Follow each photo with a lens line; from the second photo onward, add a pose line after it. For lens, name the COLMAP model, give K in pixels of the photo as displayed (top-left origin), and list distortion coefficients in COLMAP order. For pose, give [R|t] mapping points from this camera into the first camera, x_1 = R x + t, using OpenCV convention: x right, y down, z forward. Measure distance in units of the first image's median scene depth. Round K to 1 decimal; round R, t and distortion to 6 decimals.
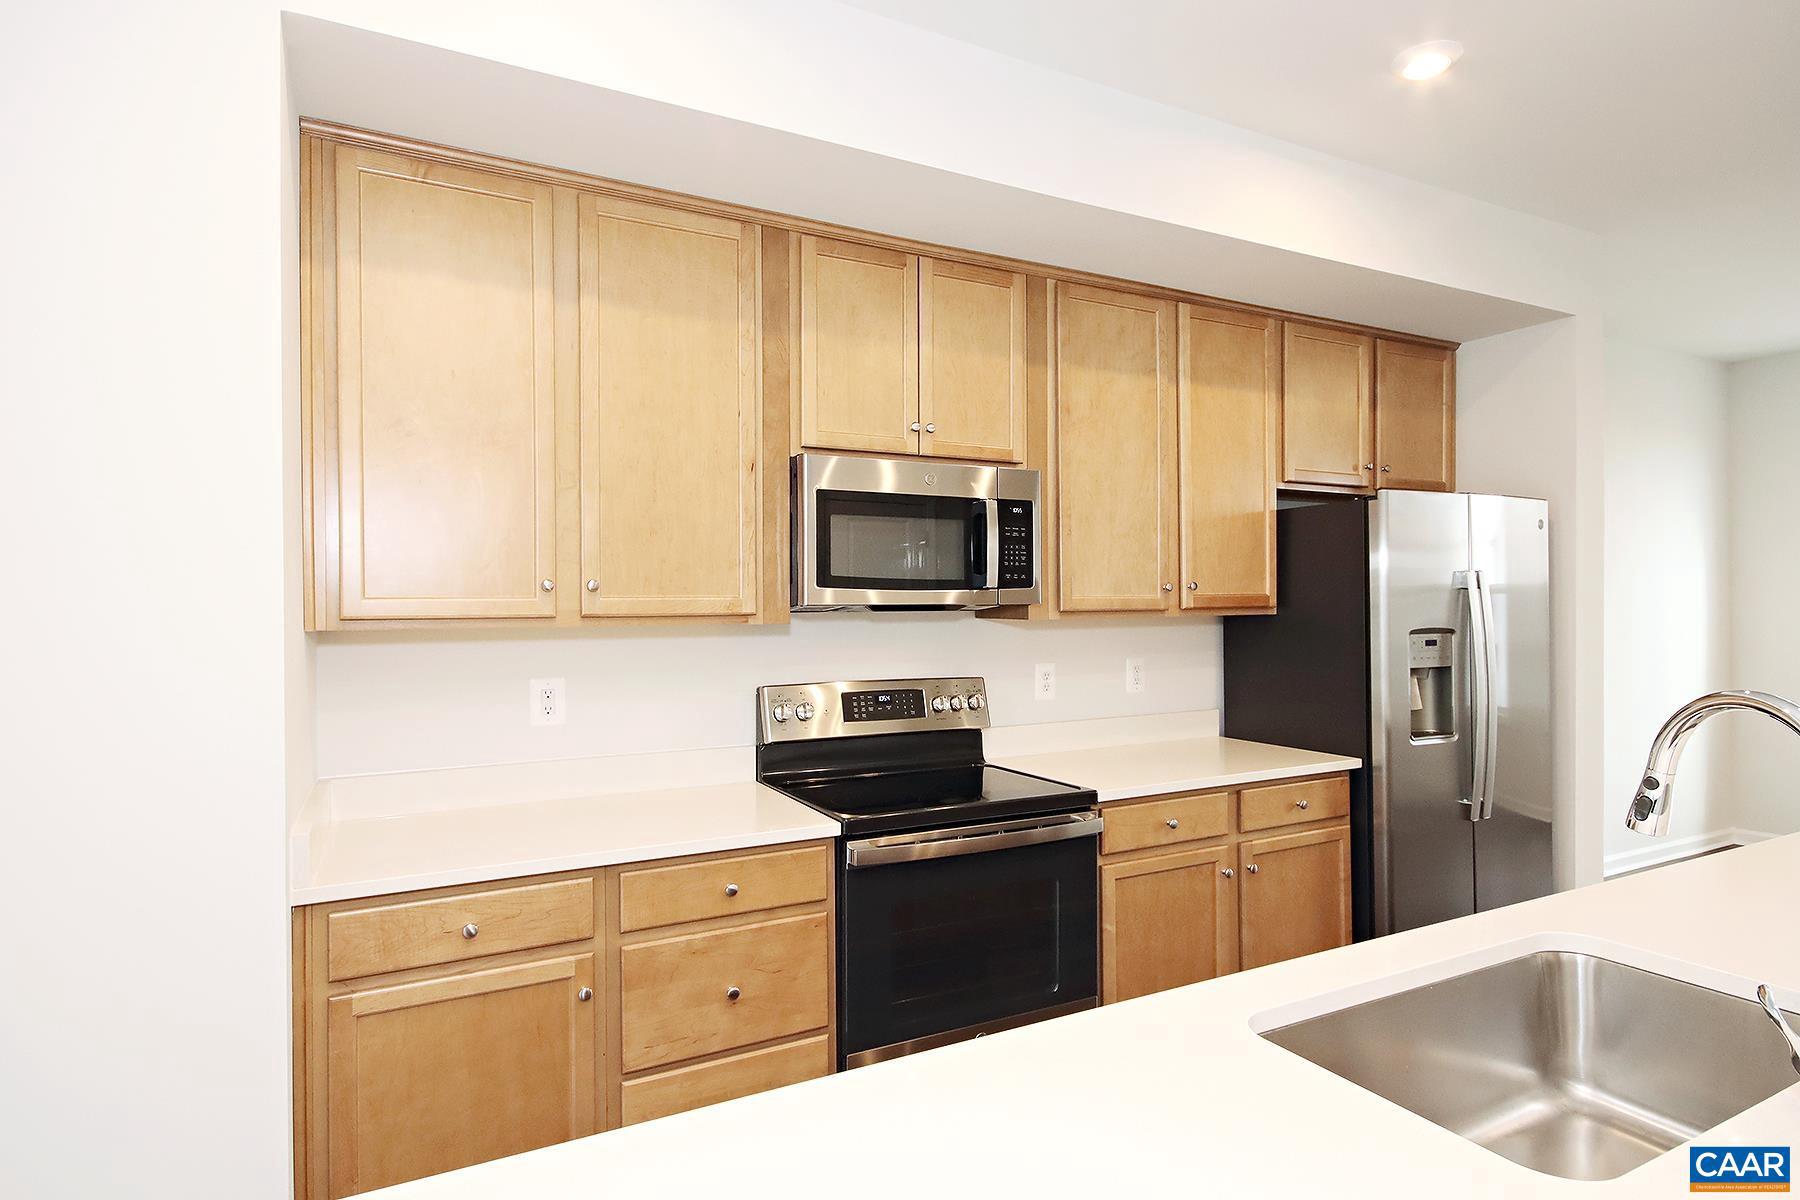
lens RADIAL K [[957.0, 0, 907.5], [0, 957.0, 604.9], [0, 0, 1]] dist [-0.001009, 0.000591]
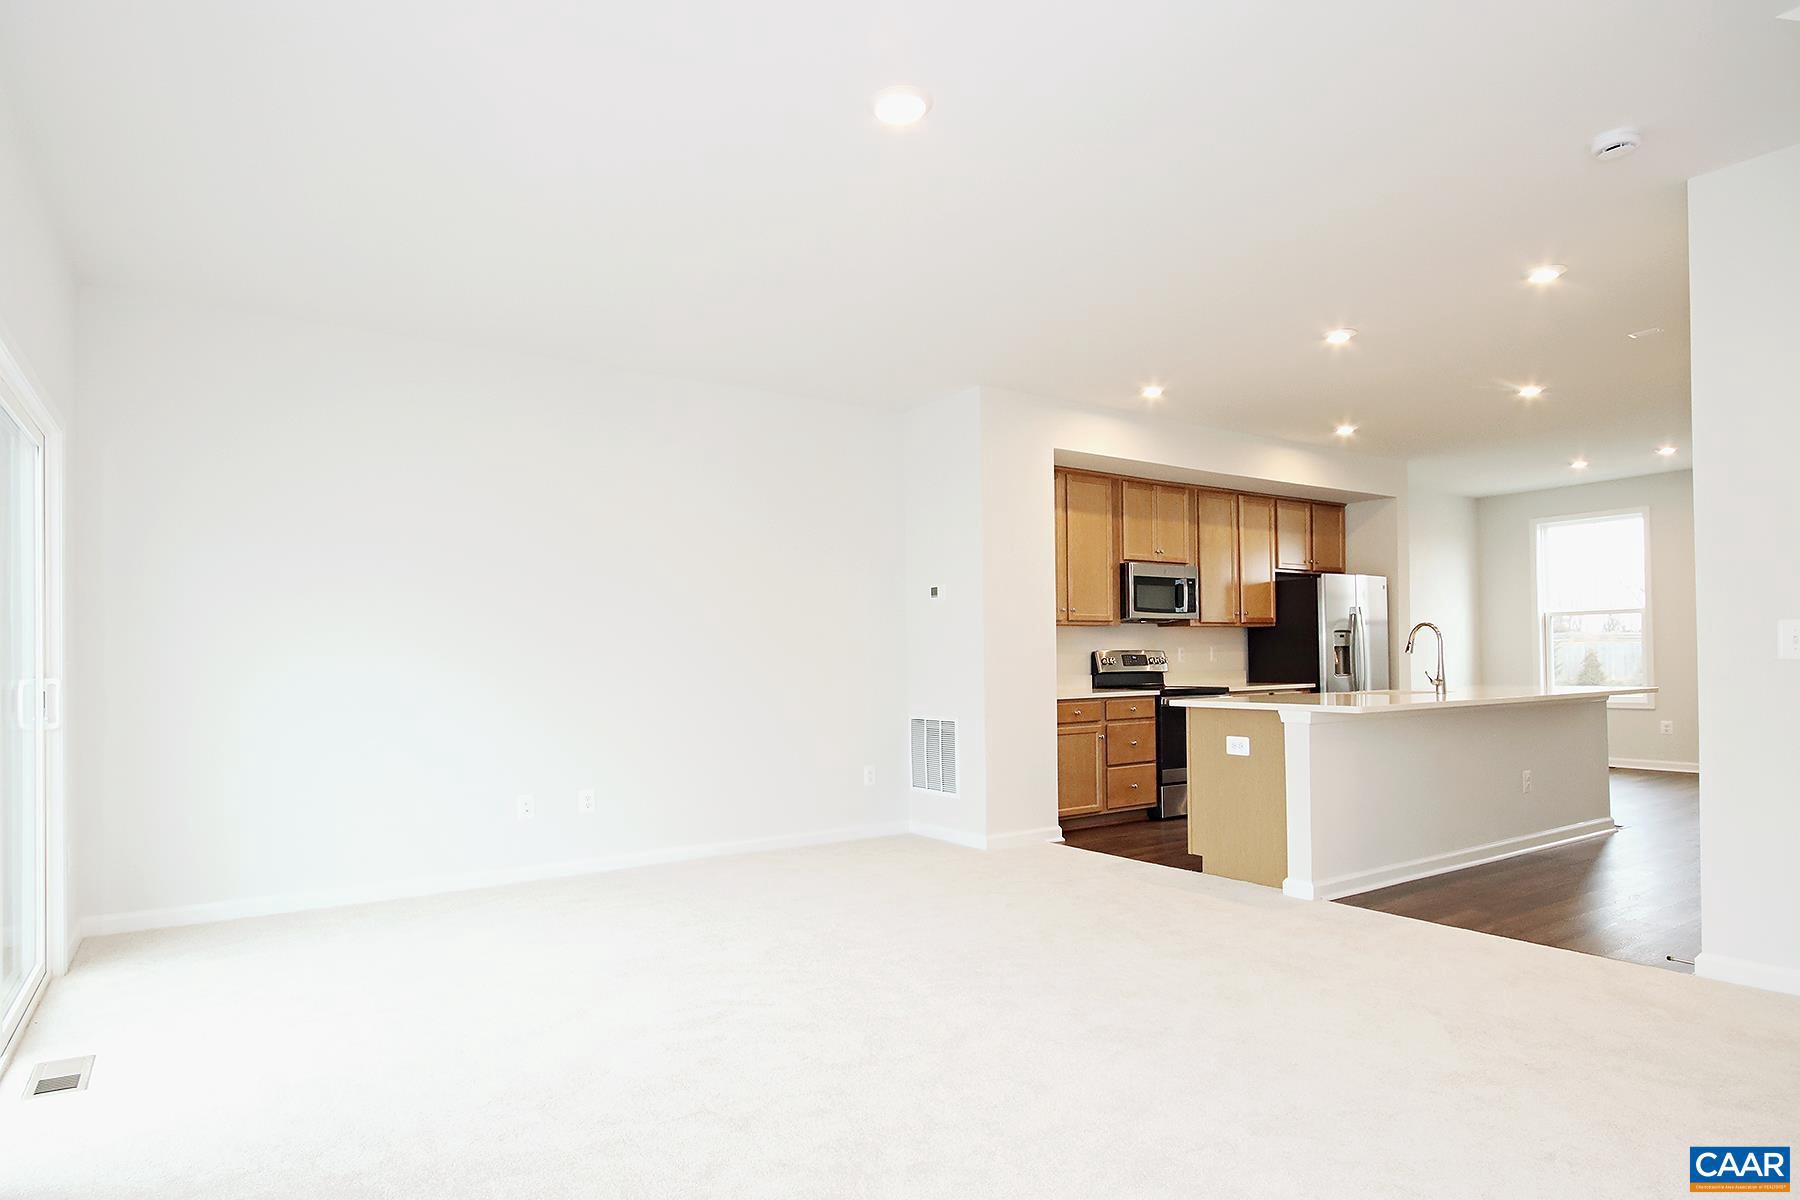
lens RADIAL K [[973.0, 0, 853.8], [0, 973.0, 648.5], [0, 0, 1]] dist [0.016953, 0.000235]
pose [[0.995594, -0.006302, 0.093559, -0.974921], [0.007504, 0.999894, -0.012503, 0.098423], [-0.093471, 0.013150, 0.995535, -1.435852]]
